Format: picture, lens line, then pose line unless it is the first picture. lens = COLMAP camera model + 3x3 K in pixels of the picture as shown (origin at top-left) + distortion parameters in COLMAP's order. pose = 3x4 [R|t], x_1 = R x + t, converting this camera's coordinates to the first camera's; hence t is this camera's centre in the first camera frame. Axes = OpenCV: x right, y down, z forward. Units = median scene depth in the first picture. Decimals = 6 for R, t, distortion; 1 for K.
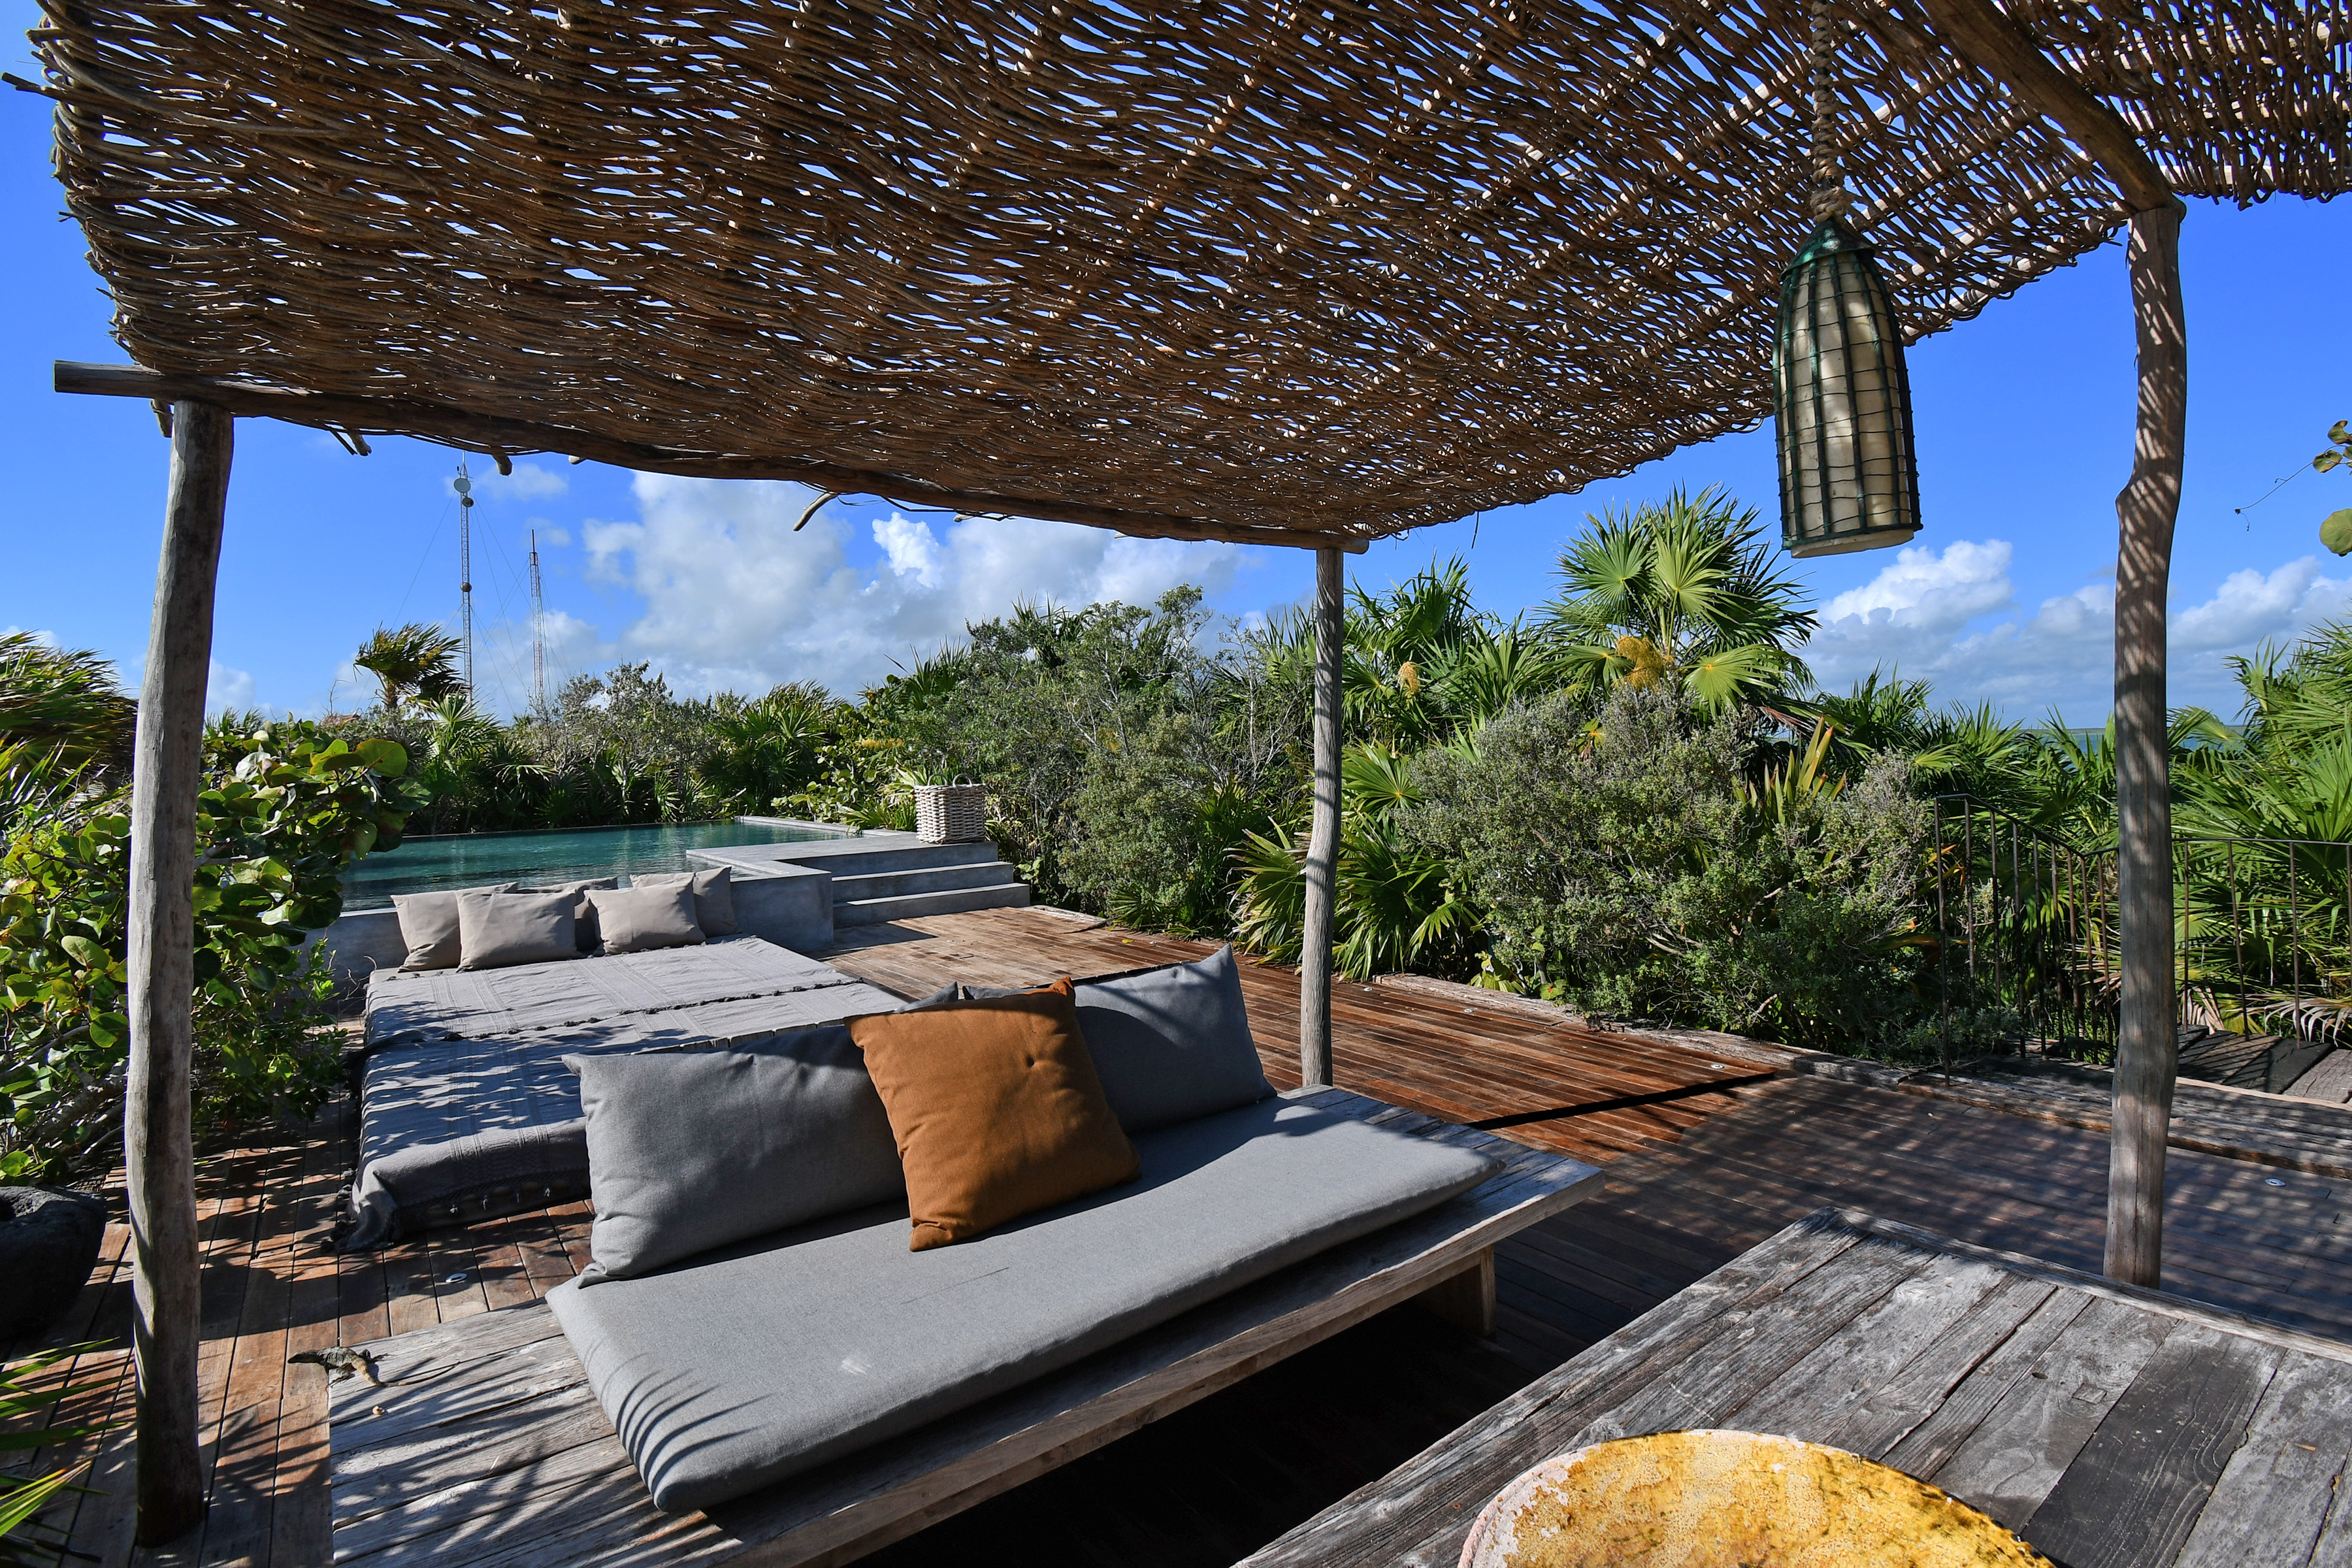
lens RADIAL K [[1112.9, 0, 1222.1], [0, 1112.9, 750.1], [0, 0, 1]] dist [0.001115, 0.000409]
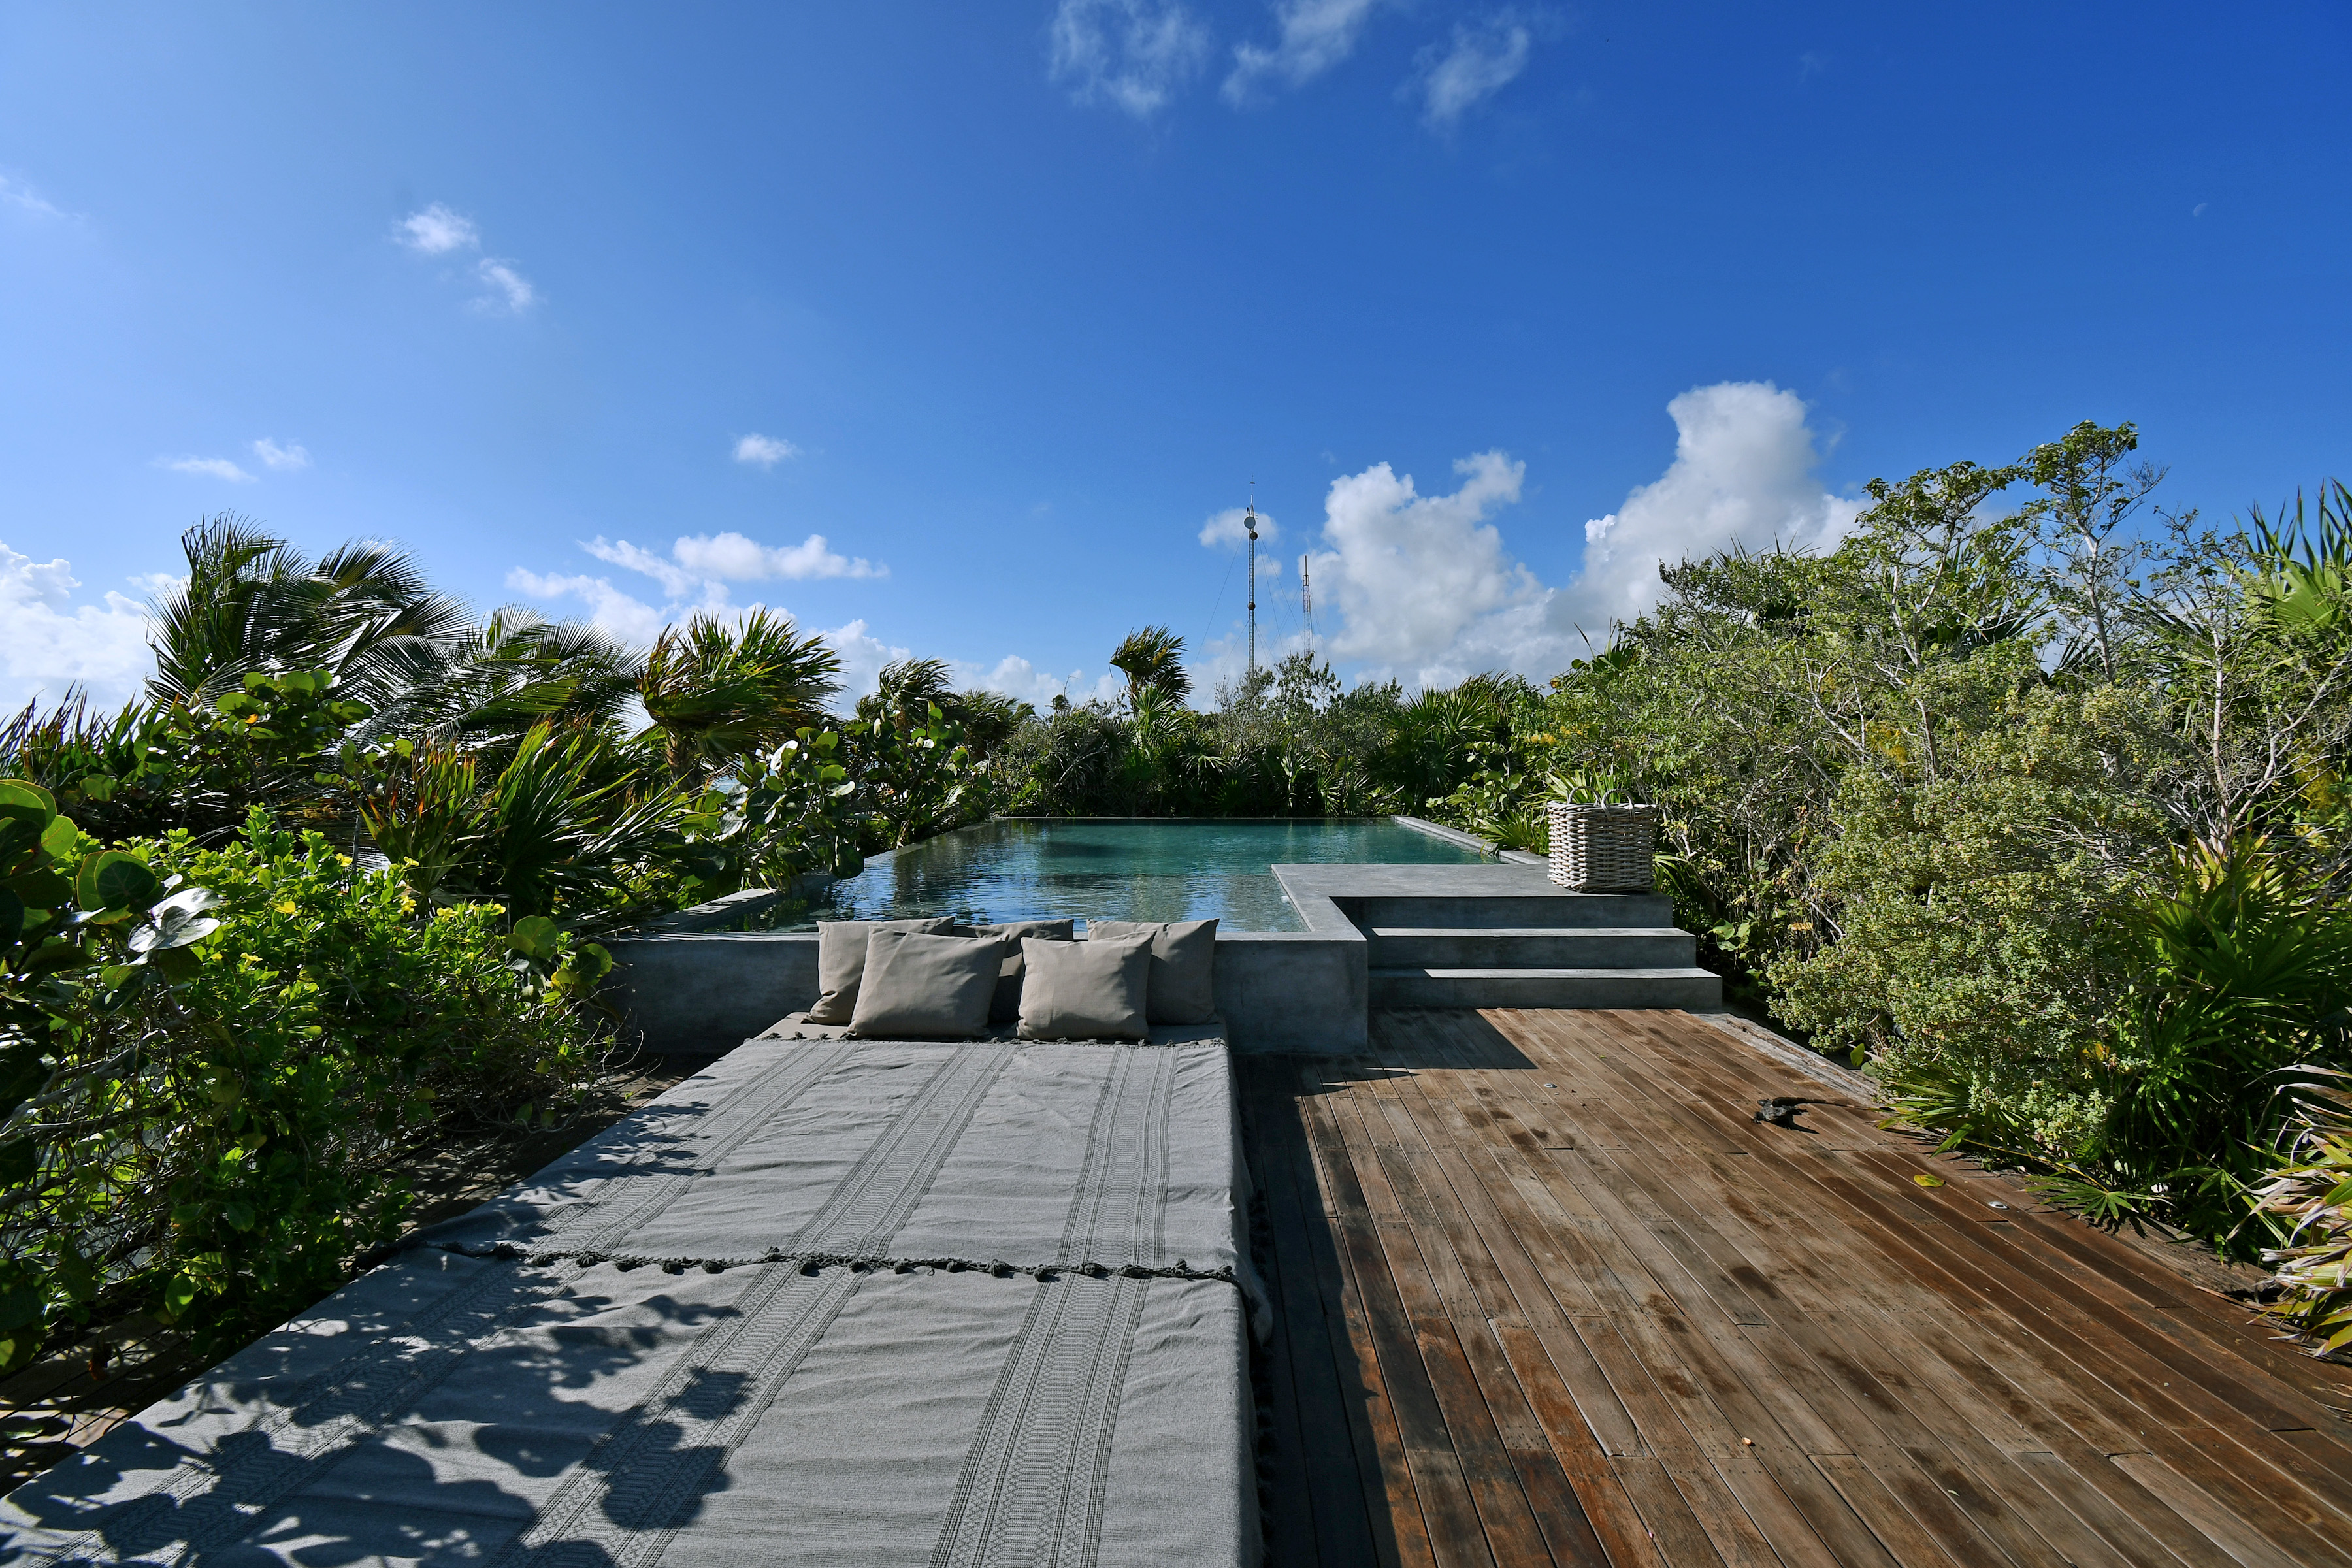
lens RADIAL K [[1017.0, 0, 1174.7], [0, 1017.0, 770.7], [0, 0, 1]] dist [-0.000073, -0.000157]
pose [[0.763416, 0.036992, -0.644846, -0.070163], [-0.019210, 0.999217, 0.034578, -0.008677], [0.645621, -0.014010, 0.763530, 0.568856]]
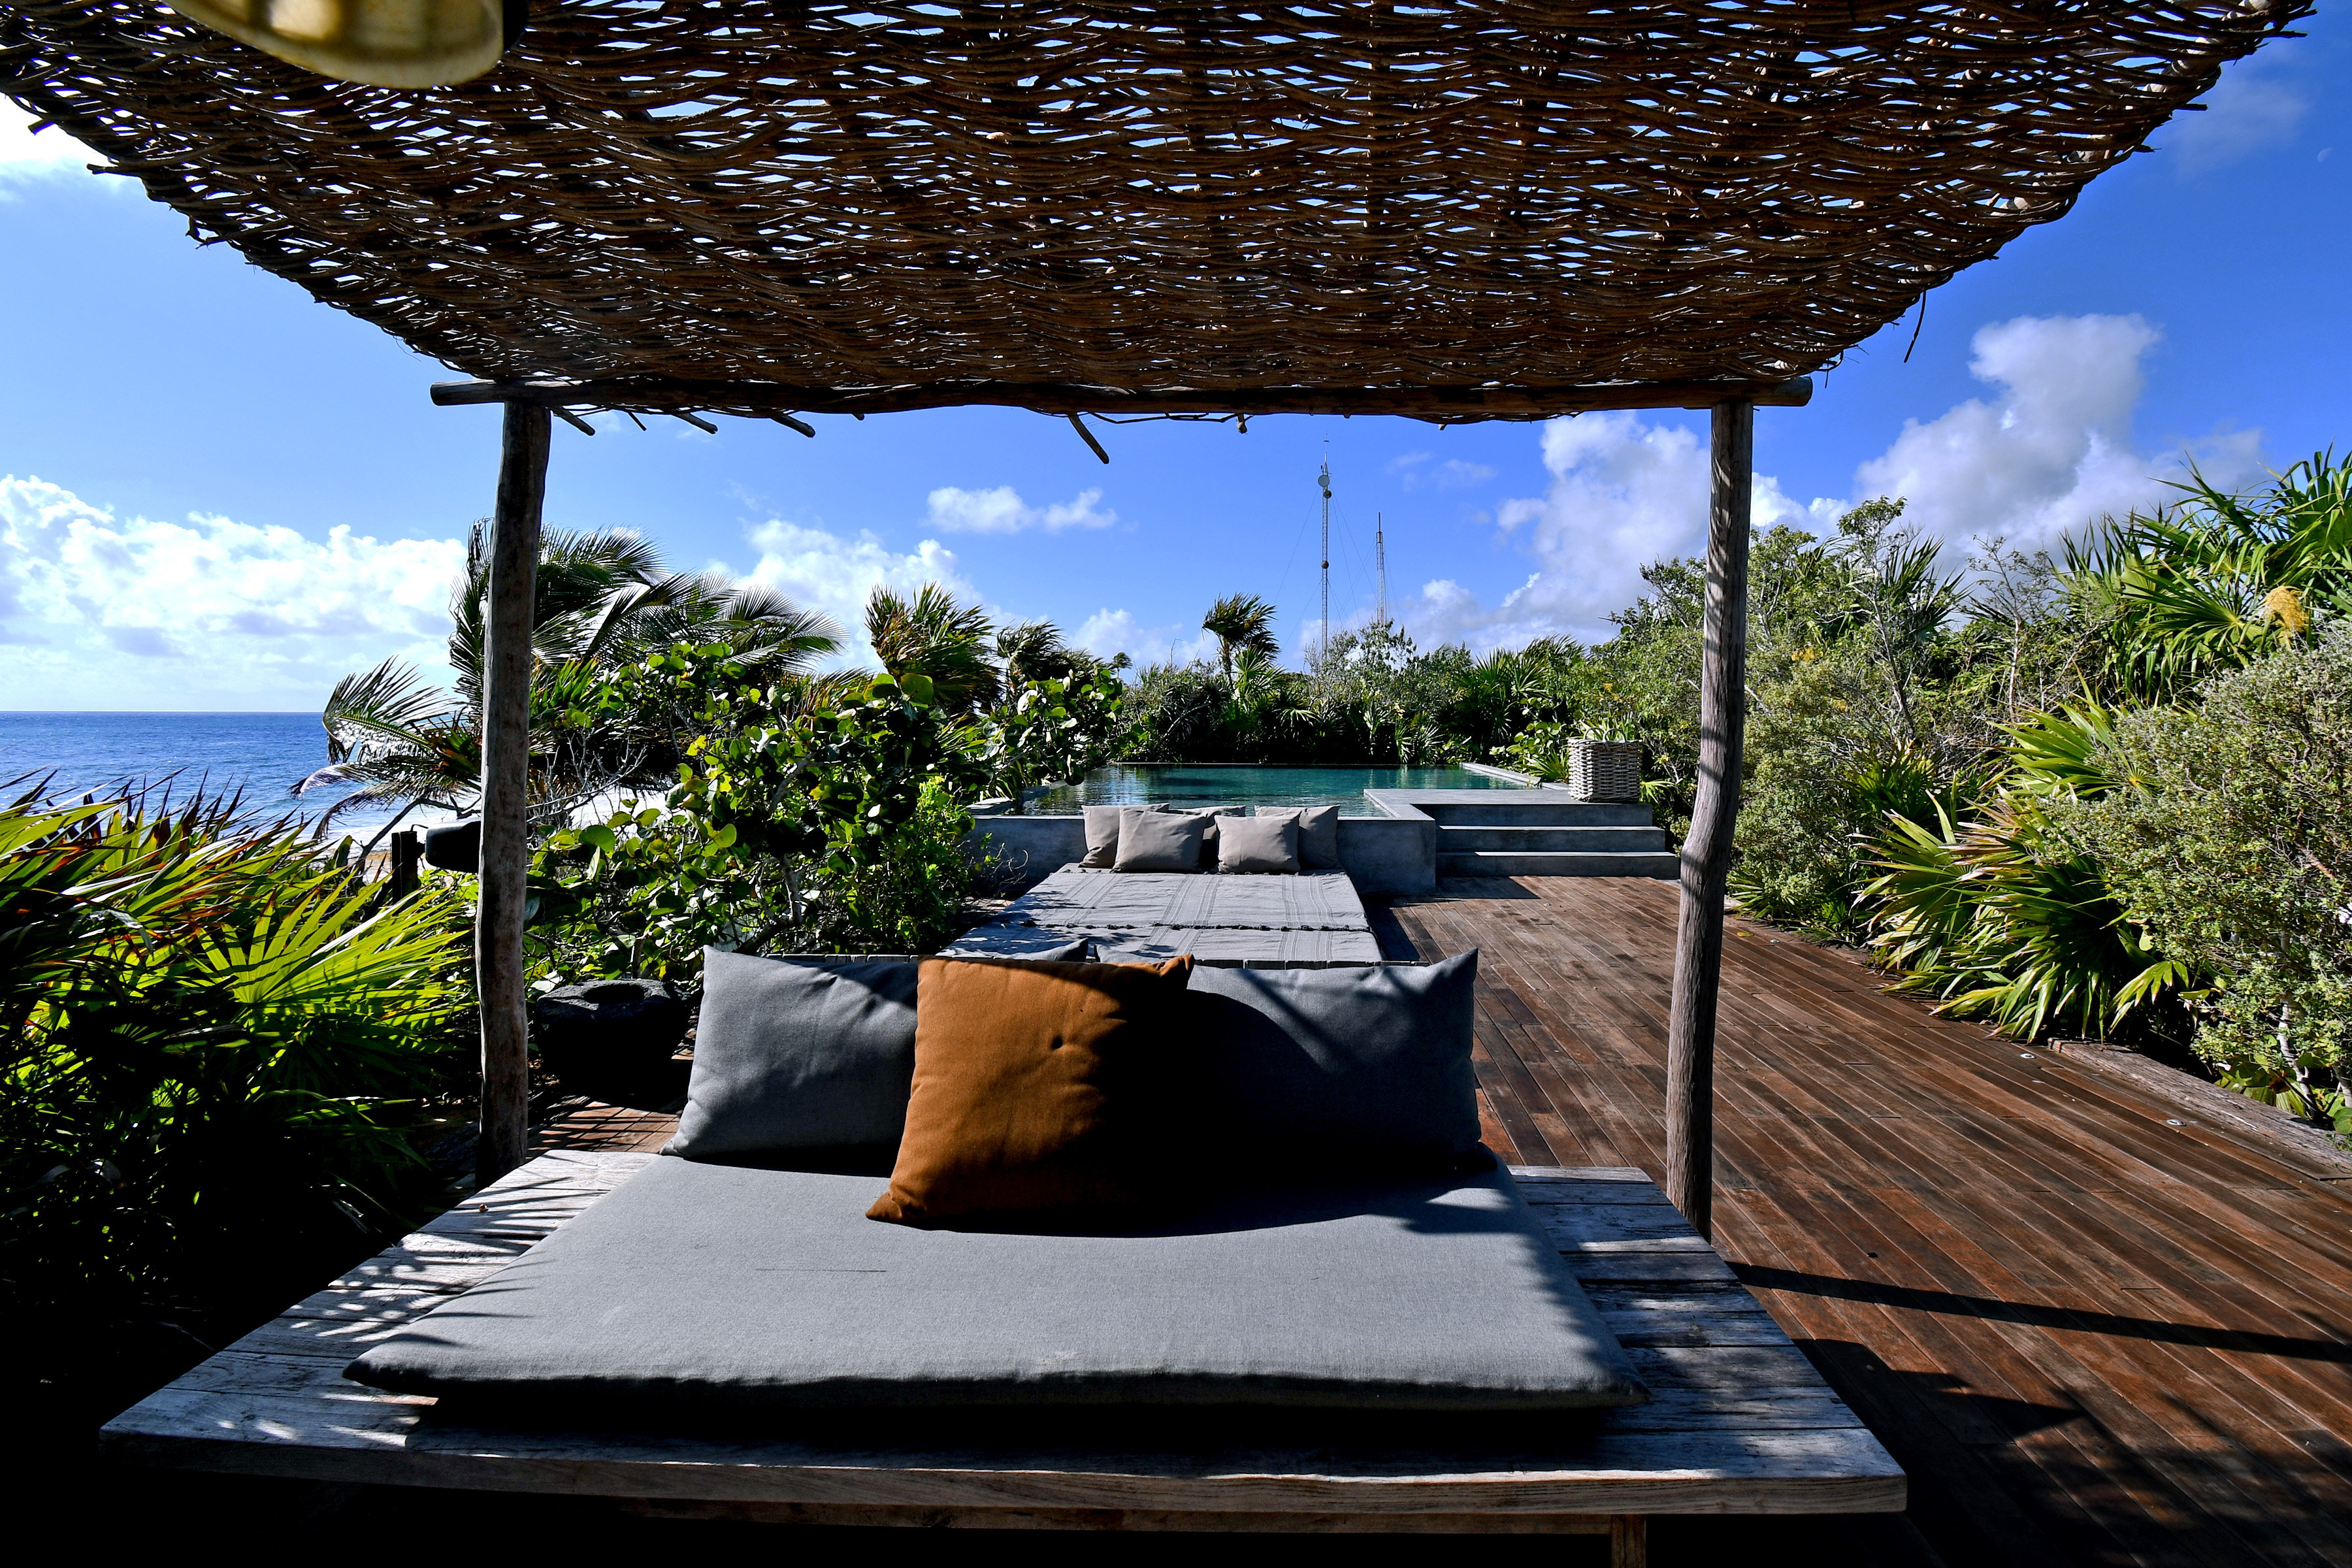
lens RADIAL K [[1090.8, 0, 1252.5], [0, 1090.8, 731.9], [0, 0, 1]] dist [-0.000378, -0.000875]
pose [[0.772933, 0.038925, -0.633292, 0.168381], [-0.023988, 0.999196, 0.032138, 0.003357], [0.634034, -0.009649, 0.773245, 0.161284]]
